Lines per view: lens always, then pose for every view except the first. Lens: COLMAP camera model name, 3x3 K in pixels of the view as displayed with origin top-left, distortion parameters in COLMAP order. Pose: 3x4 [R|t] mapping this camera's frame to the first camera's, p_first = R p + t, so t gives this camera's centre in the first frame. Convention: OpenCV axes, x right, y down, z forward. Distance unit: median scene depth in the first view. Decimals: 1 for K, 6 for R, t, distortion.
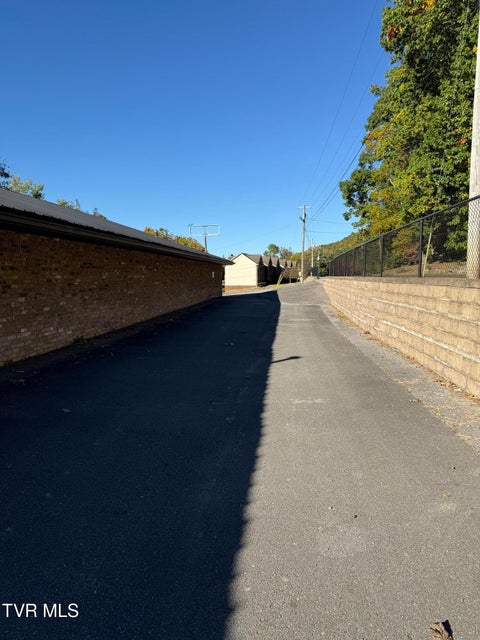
lens RADIAL K [[444.7, 0, 240.1], [0, 444.7, 319.0], [0, 0, 1]] dist [0.032777, -0.050409]
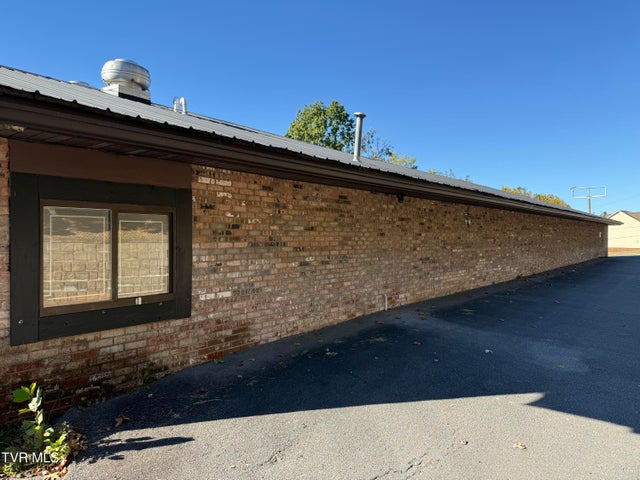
lens RADIAL K [[444.7, 0, 317.4], [0, 444.7, 238.5], [0, 0, 1]] dist [0.032777, -0.050409]
pose [[0.831910, 0.005669, -0.554882, -0.043121], [-0.056746, 0.995575, -0.074904, 0.033078], [0.552002, 0.093801, 0.828550, -0.304772]]
